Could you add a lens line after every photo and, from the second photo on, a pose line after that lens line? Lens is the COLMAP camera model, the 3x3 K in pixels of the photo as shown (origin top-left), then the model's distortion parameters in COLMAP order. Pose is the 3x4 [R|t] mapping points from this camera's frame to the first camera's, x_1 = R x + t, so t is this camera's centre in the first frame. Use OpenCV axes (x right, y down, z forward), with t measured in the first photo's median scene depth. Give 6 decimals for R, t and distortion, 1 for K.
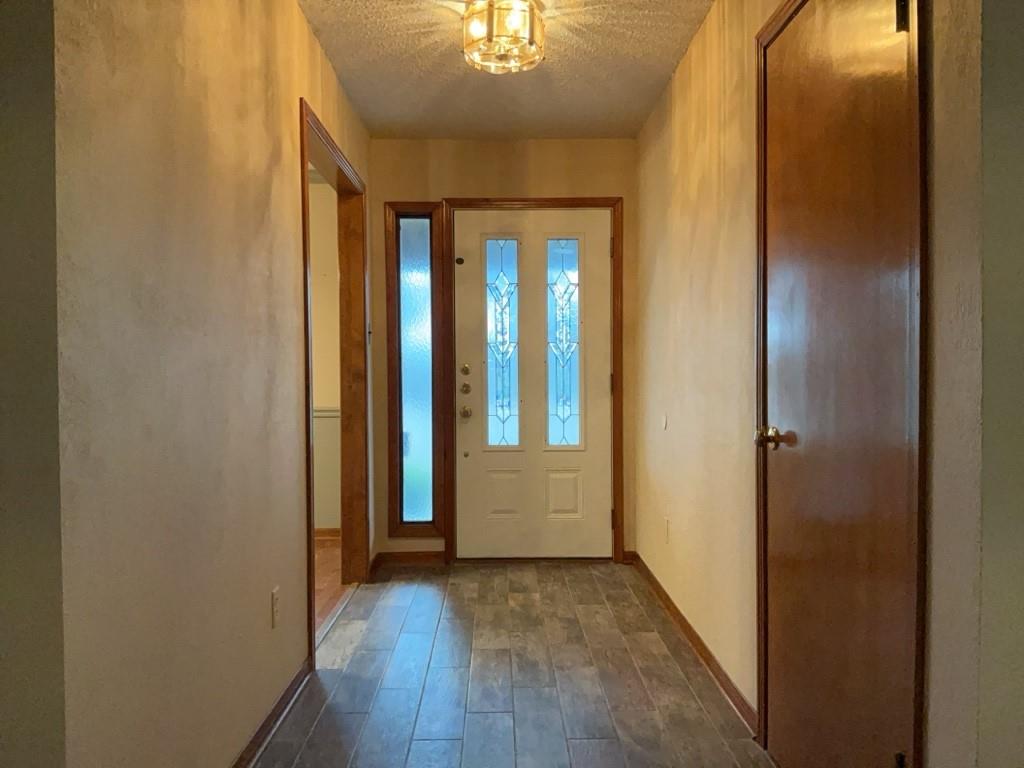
lens RADIAL K [[826.4, 0, 510.0], [0, 826.4, 378.7], [0, 0, 1]] dist [0.044334, -0.079303]
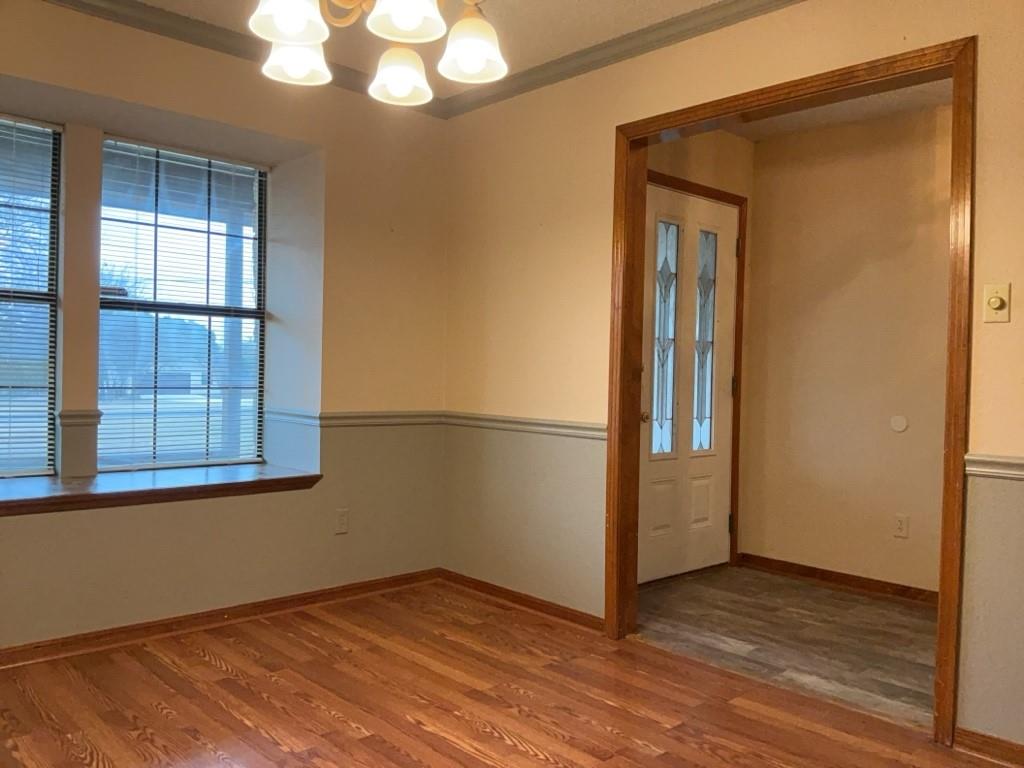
lens RADIAL K [[826.4, 0, 512.1], [0, 826.4, 388.6], [0, 0, 1]] dist [0.044334, -0.079303]
pose [[0.727131, 0.008388, 0.686448, -0.745856], [-0.023395, 0.999647, 0.012566, 0.002918], [-0.686100, -0.025197, 0.727071, 0.464372]]
